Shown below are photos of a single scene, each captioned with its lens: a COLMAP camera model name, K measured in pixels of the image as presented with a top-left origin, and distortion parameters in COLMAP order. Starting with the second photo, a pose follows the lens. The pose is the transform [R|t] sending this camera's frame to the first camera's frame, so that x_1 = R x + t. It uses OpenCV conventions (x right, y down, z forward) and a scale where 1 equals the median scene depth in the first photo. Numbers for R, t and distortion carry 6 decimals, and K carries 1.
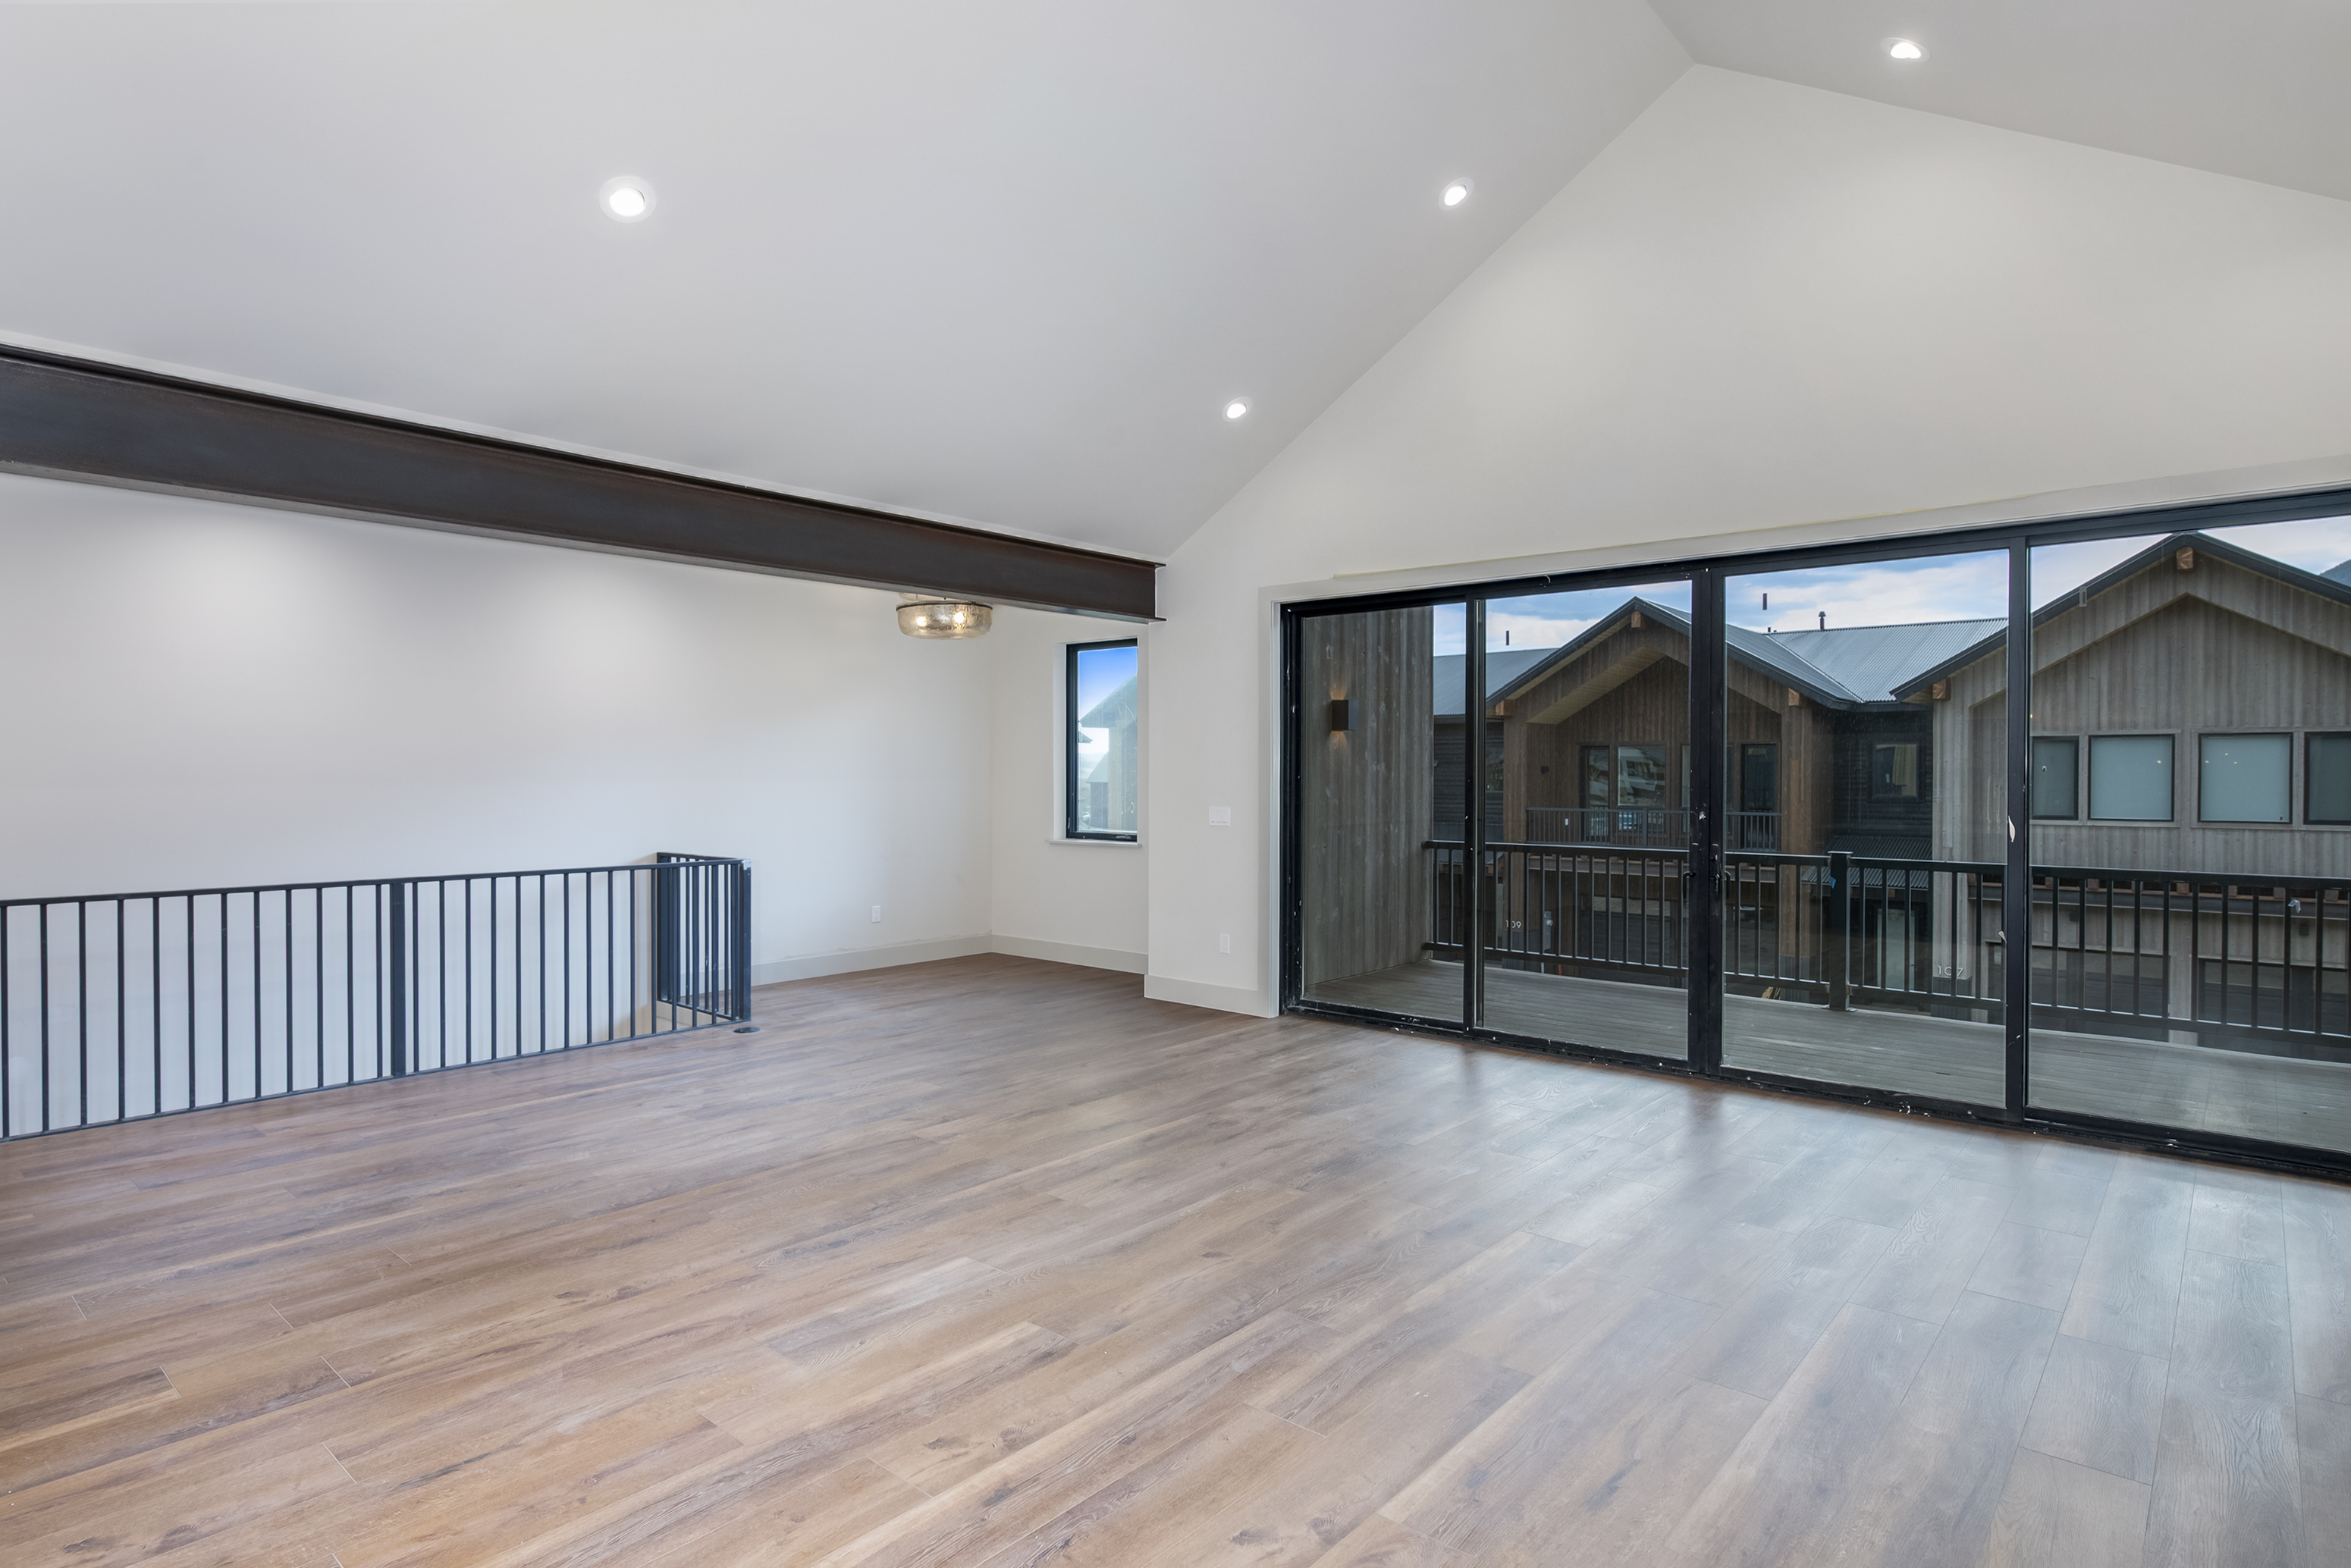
lens RADIAL K [[1243.9, 0, 1174.7], [0, 1243.9, 779.5], [0, 0, 1]] dist [-0.005363, -0.000756]
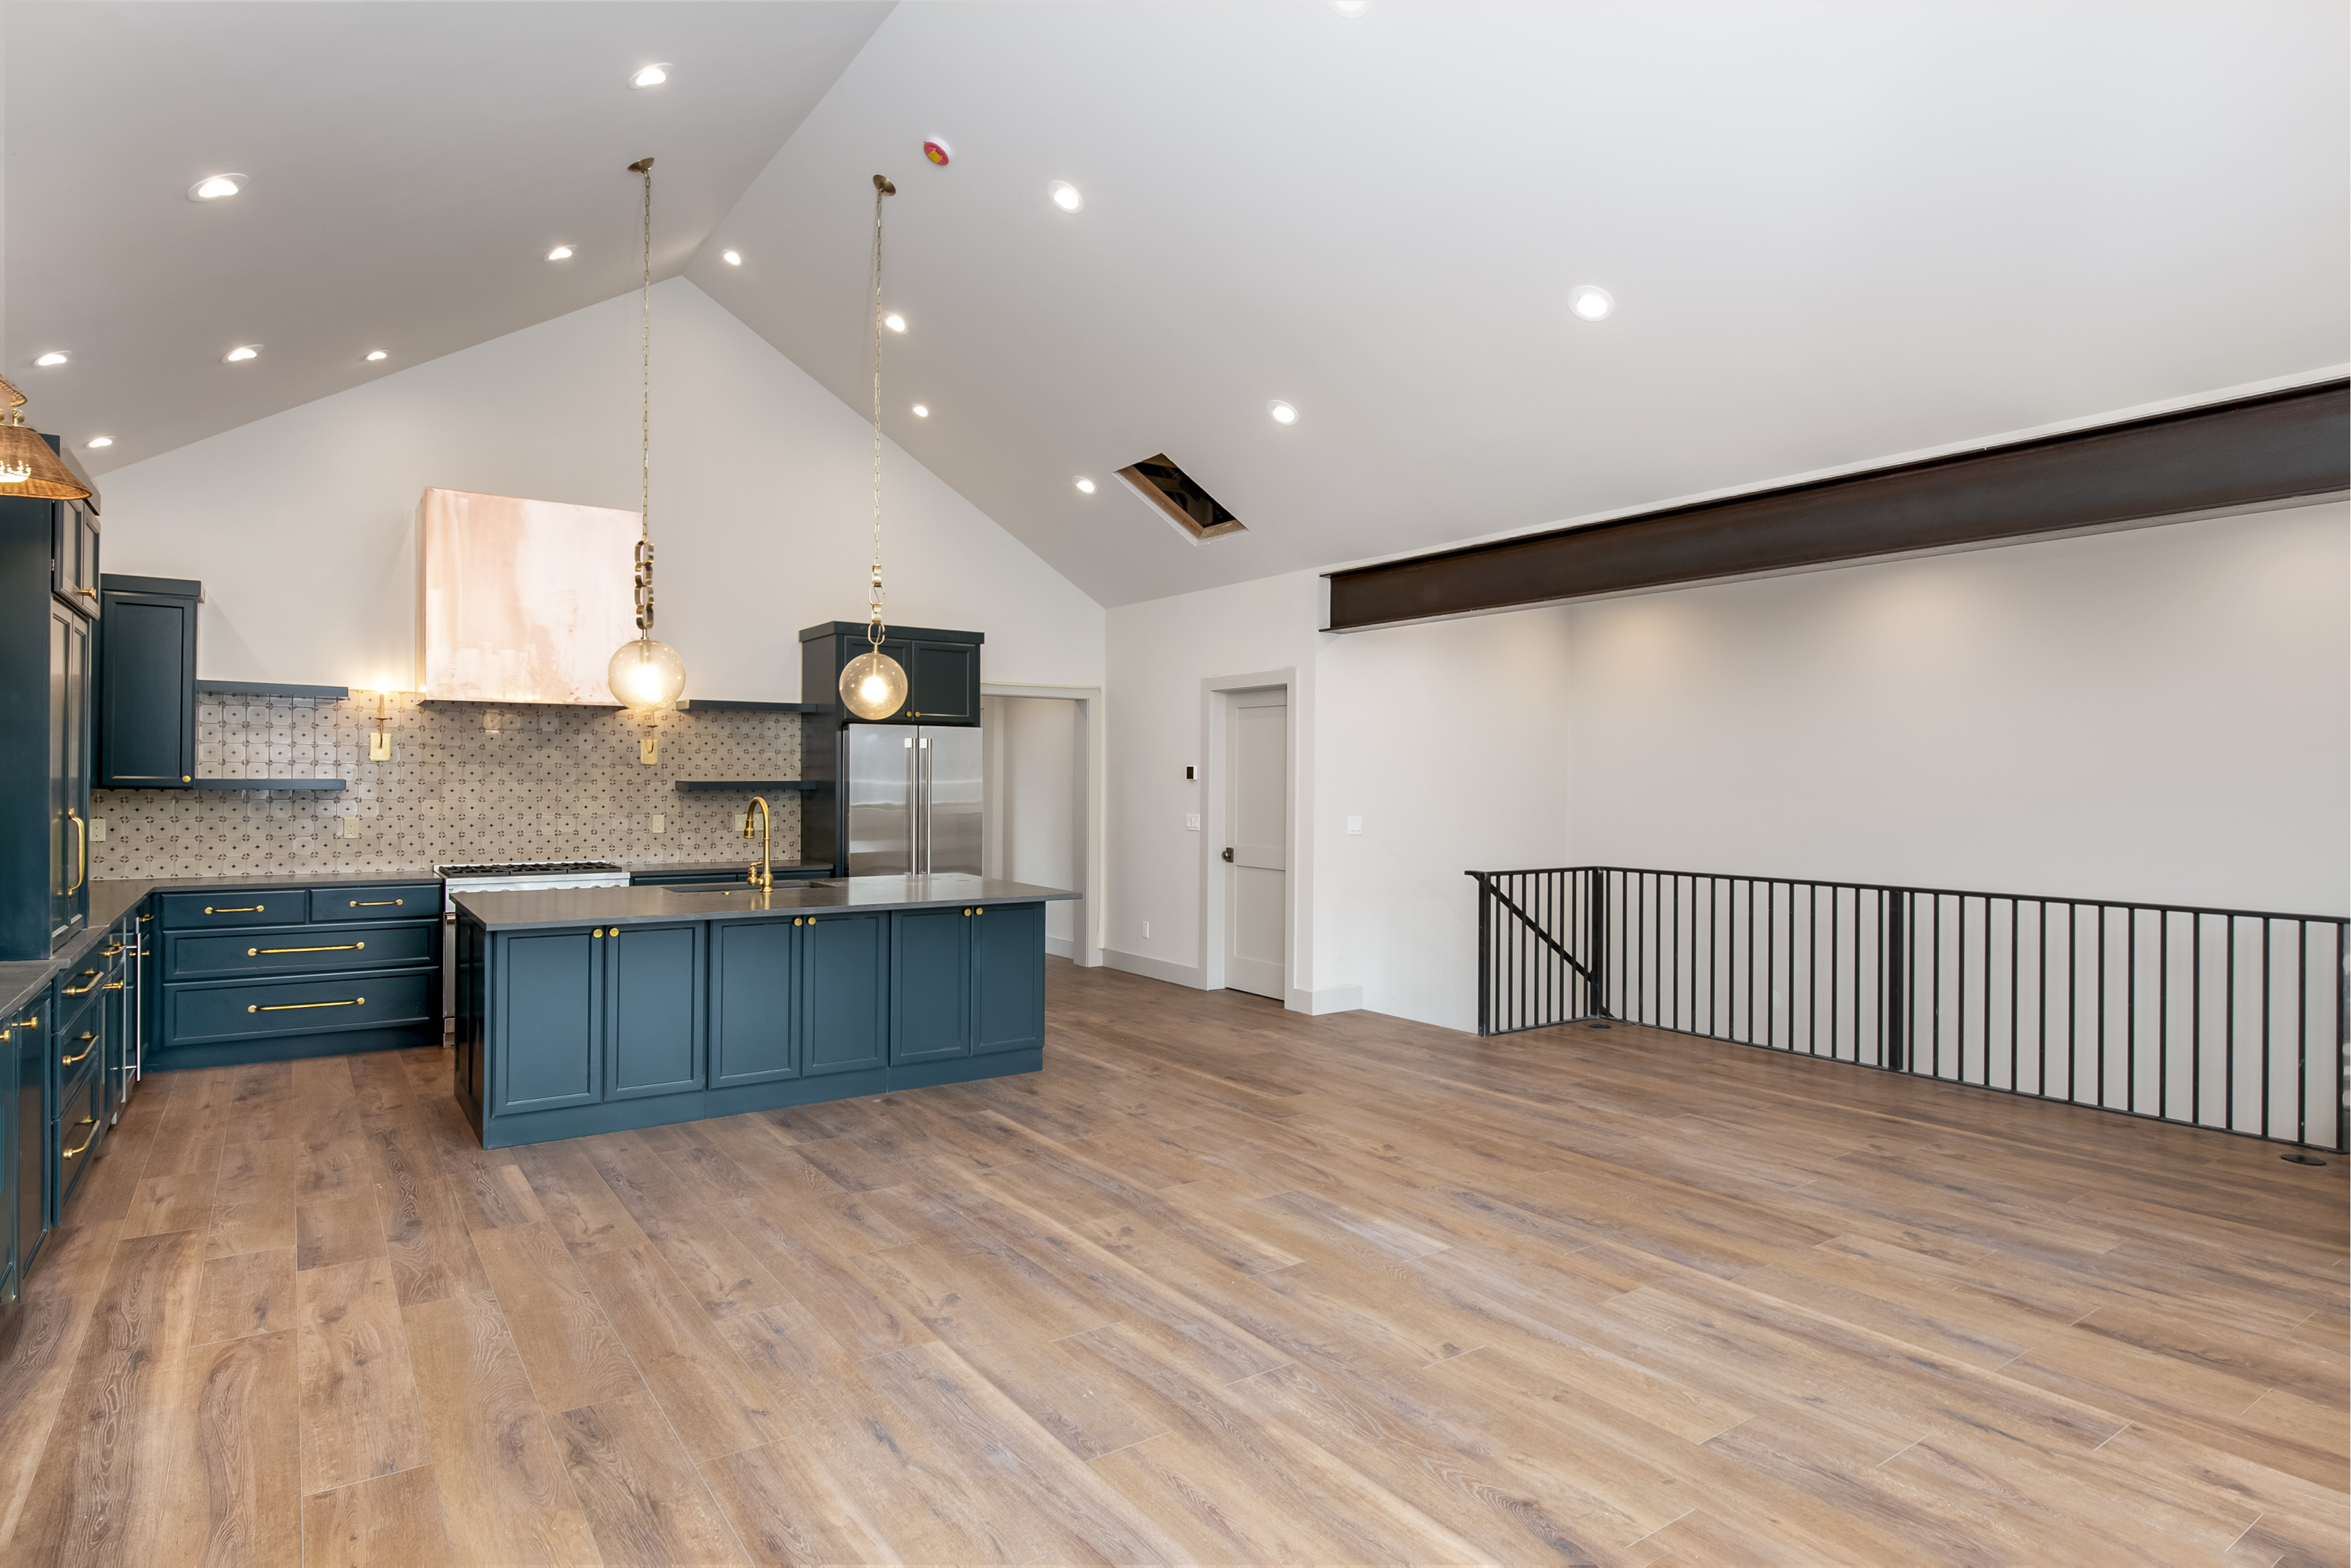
lens RADIAL K [[1289.9, 0, 1172.0], [0, 1289.9, 781.5], [0, 0, 1]] dist [-0.007333, 0.000988]
pose [[-0.250504, -0.001400, -0.968115, 0.864659], [-0.012464, 0.999921, 0.001779, -0.007377], [0.968035, 0.012512, -0.250501, 0.950442]]
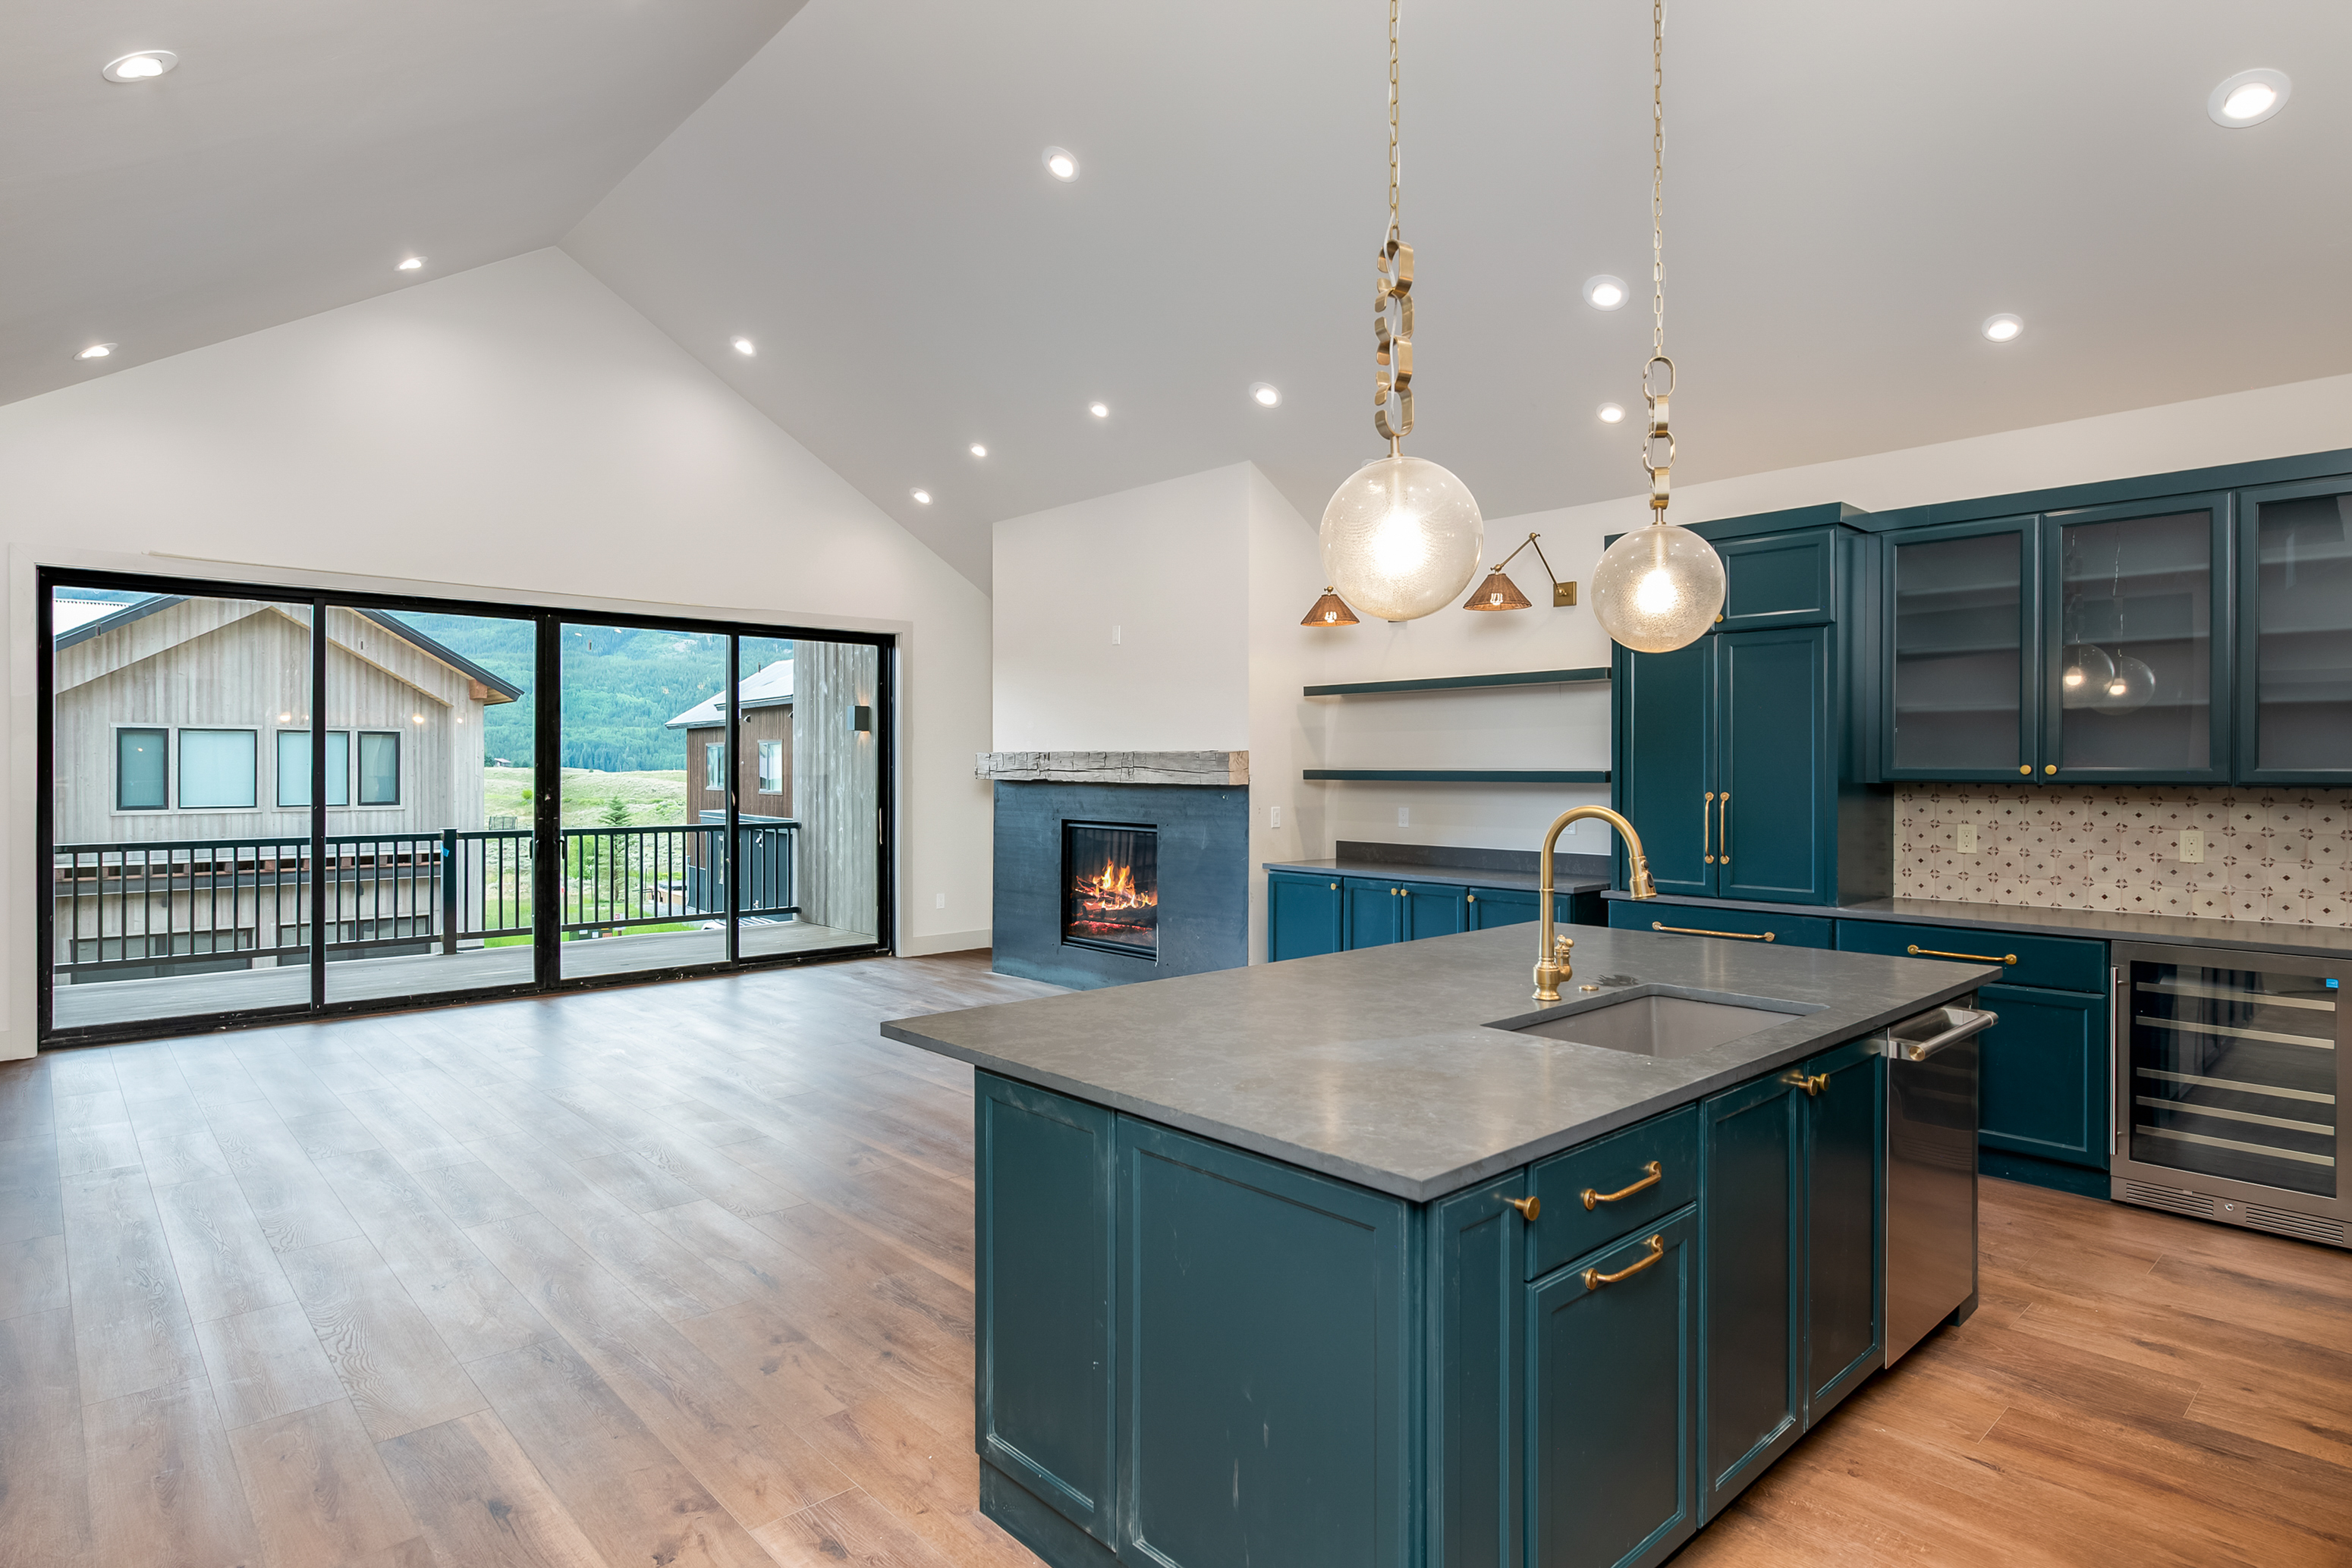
lens RADIAL K [[1244.5, 0, 1186.6], [0, 1244.5, 769.2], [0, 0, 1]] dist [-0.005363, -0.000756]
pose [[0.103185, -0.005557, 0.994647, -1.210000], [0.005970, 0.999970, 0.004968, -0.005490], [-0.994644, 0.005426, 0.103215, 0.242454]]
